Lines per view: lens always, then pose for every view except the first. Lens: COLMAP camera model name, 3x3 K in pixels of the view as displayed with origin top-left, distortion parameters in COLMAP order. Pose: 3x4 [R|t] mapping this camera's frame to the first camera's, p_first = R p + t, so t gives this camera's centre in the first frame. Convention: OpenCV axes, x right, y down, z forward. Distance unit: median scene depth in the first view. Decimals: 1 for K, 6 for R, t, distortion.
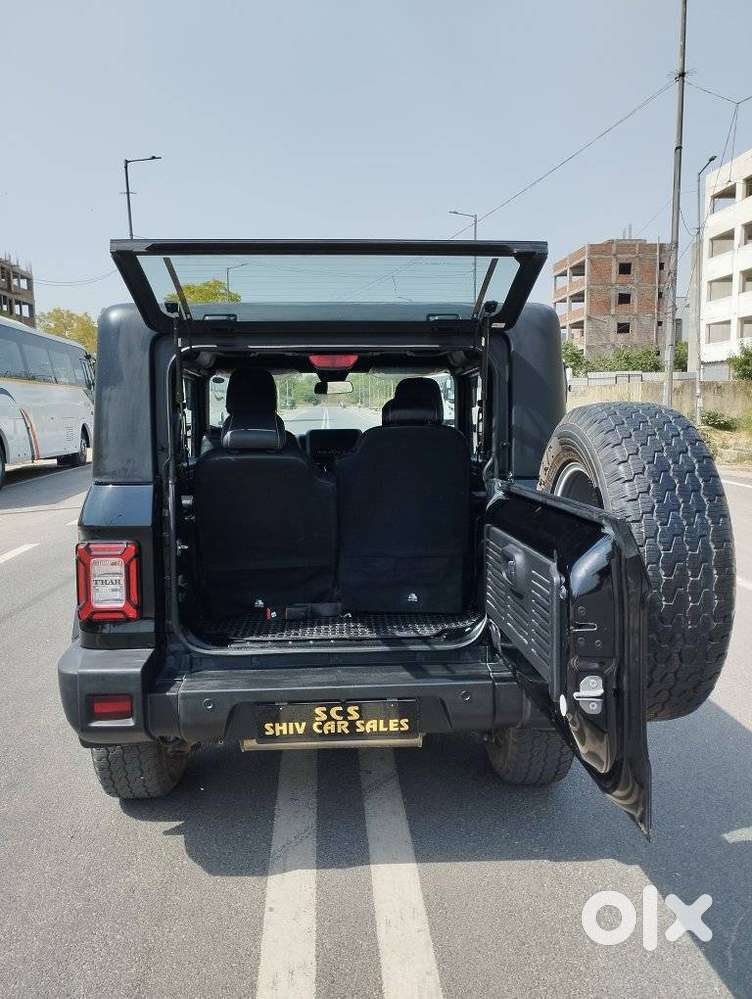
lens RADIAL K [[842.4, 0, 373.0], [0, 842.4, 504.3], [0, 0, 1]] dist [0.100642, -0.128808]
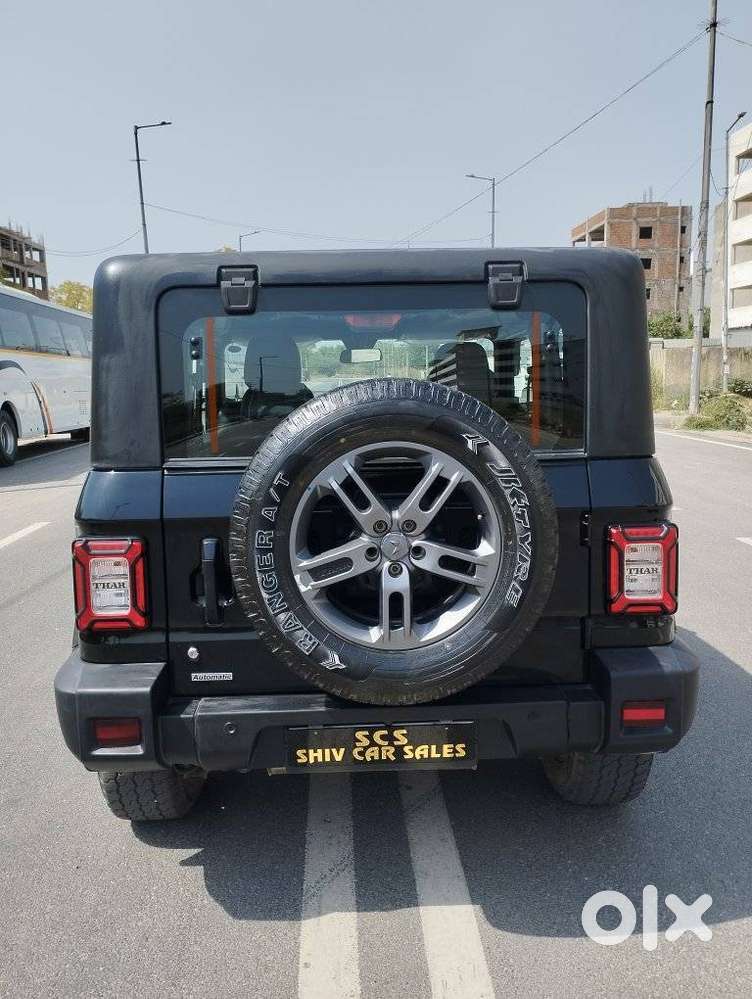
lens RADIAL K [[840.9, 0, 376.0], [0, 840.9, 499.5], [0, 0, 1]] dist [0.106773, -0.134935]
pose [[0.999874, -0.007000, -0.014250, -0.033697], [0.007405, 0.999564, 0.028594, -0.016030], [0.014044, -0.028696, 0.999490, 0.156735]]
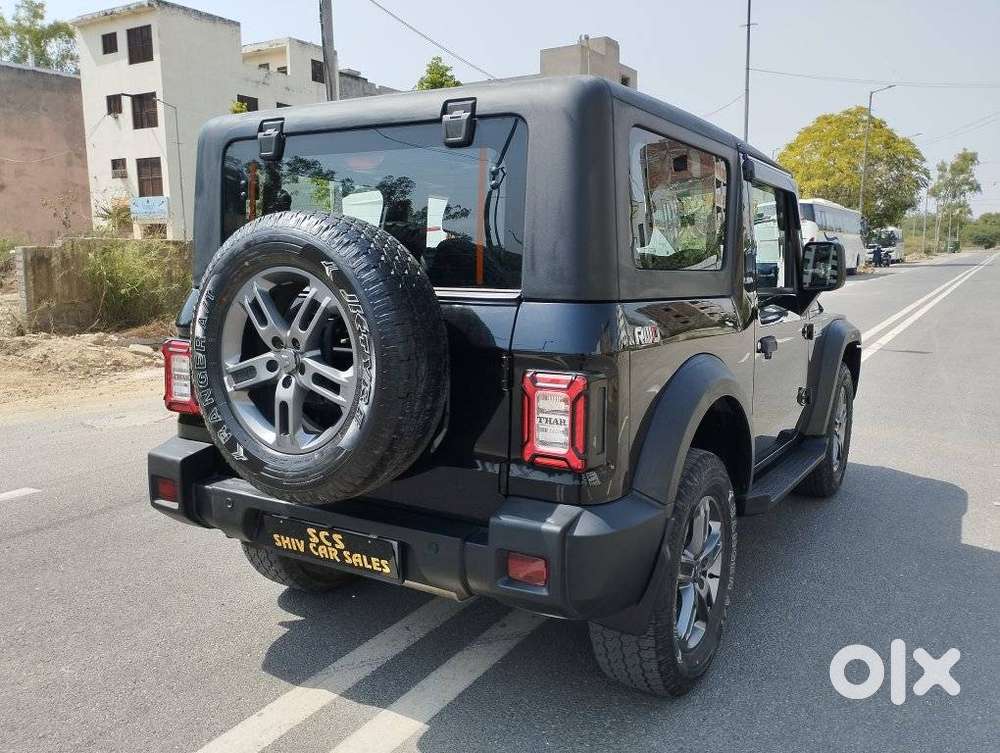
lens RADIAL K [[838.5, 0, 492.9], [0, 838.5, 379.1], [0, 0, 1]] dist [0.102996, -0.135530]
pose [[0.820481, 0.095692, -0.563607, 0.619213], [-0.077543, 0.995408, 0.056119, 0.002308], [0.566390, -0.002341, 0.824134, 0.325311]]
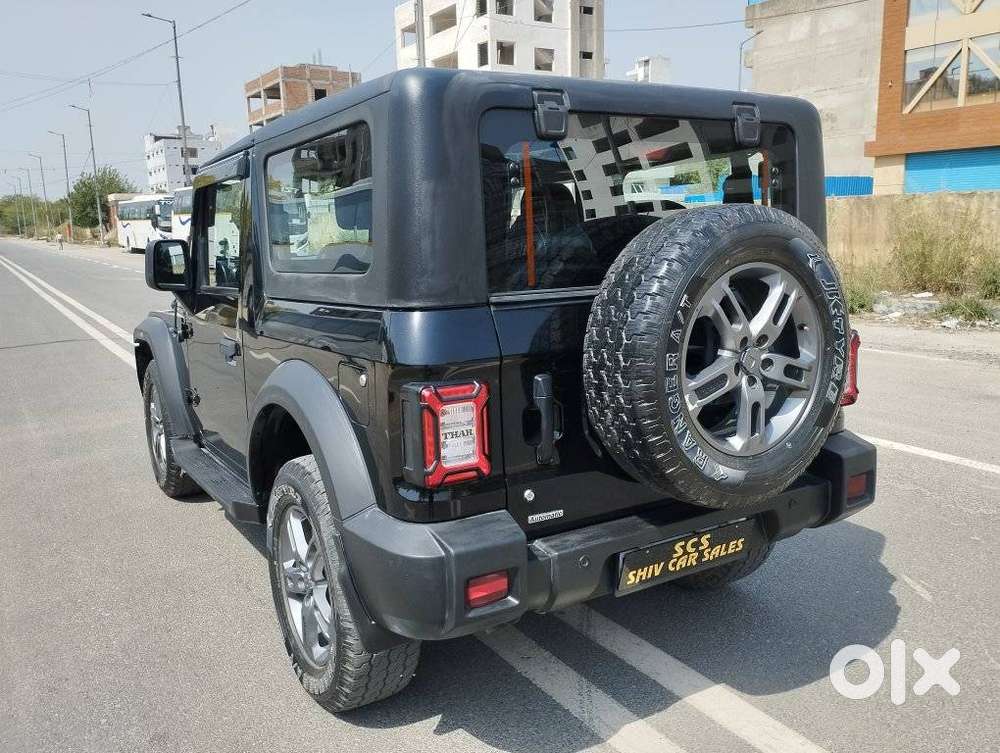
lens RADIAL K [[843.2, 0, 497.4], [0, 843.2, 381.3], [0, 0, 1]] dist [0.100642, -0.128808]
pose [[0.873049, -0.097192, 0.477849, -0.636170], [0.071139, 0.994837, 0.072372, -0.009151], [-0.482416, -0.029191, 0.875456, 0.304795]]
